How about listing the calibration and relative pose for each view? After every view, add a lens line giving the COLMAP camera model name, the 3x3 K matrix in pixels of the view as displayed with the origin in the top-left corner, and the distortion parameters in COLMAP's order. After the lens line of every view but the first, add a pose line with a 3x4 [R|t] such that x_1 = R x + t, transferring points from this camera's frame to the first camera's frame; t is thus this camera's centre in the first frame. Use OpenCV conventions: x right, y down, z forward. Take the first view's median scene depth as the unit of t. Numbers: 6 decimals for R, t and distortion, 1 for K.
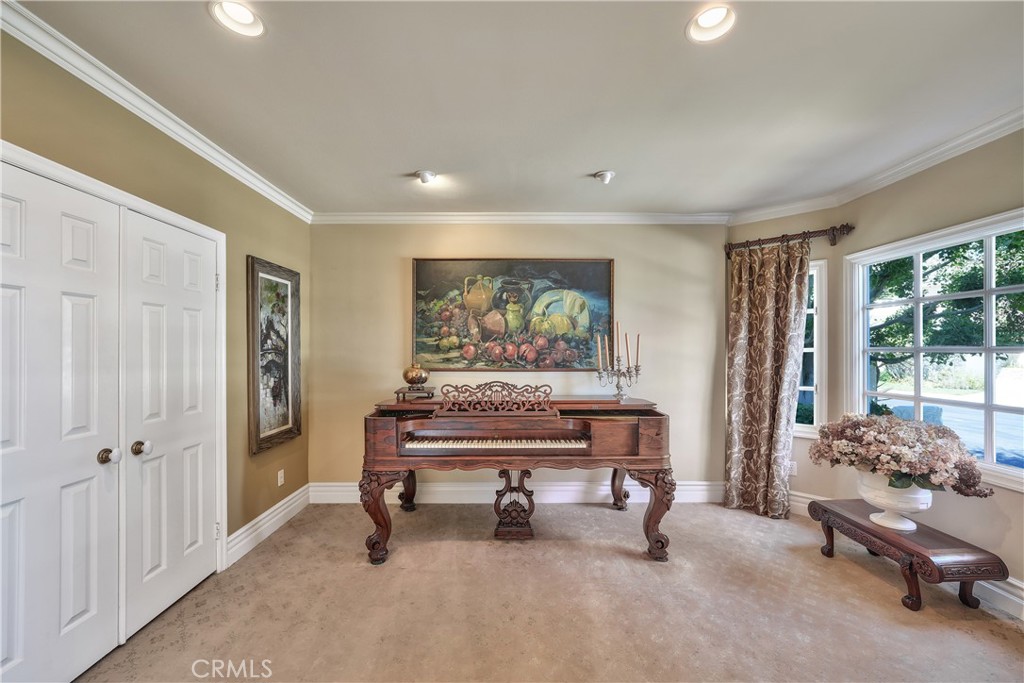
lens RADIAL K [[392.3, 0, 538.2], [0, 392.3, 349.7], [0, 0, 1]] dist [-0.004465, 0.000474]
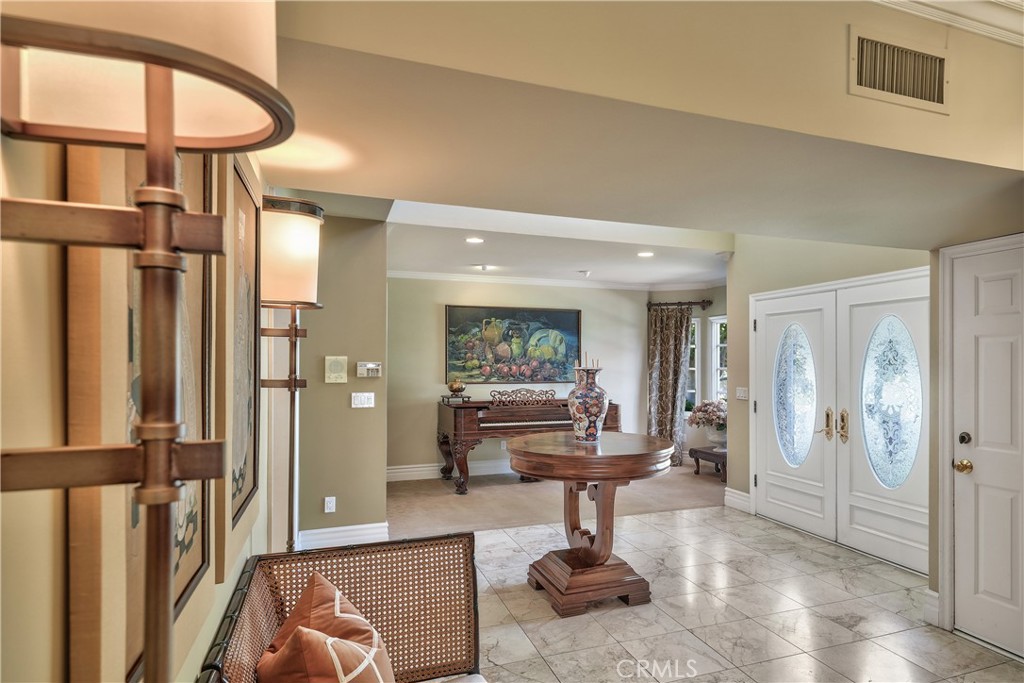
lens RADIAL K [[566.3, 0, 523.9], [0, 566.3, 365.5], [0, 0, 1]] dist [0.006575, 0.000087]
pose [[0.970342, -0.002497, 0.241722, -0.584013], [0.001358, 0.999987, 0.004875, -0.025023], [-0.241731, -0.004403, 0.970333, -1.148598]]
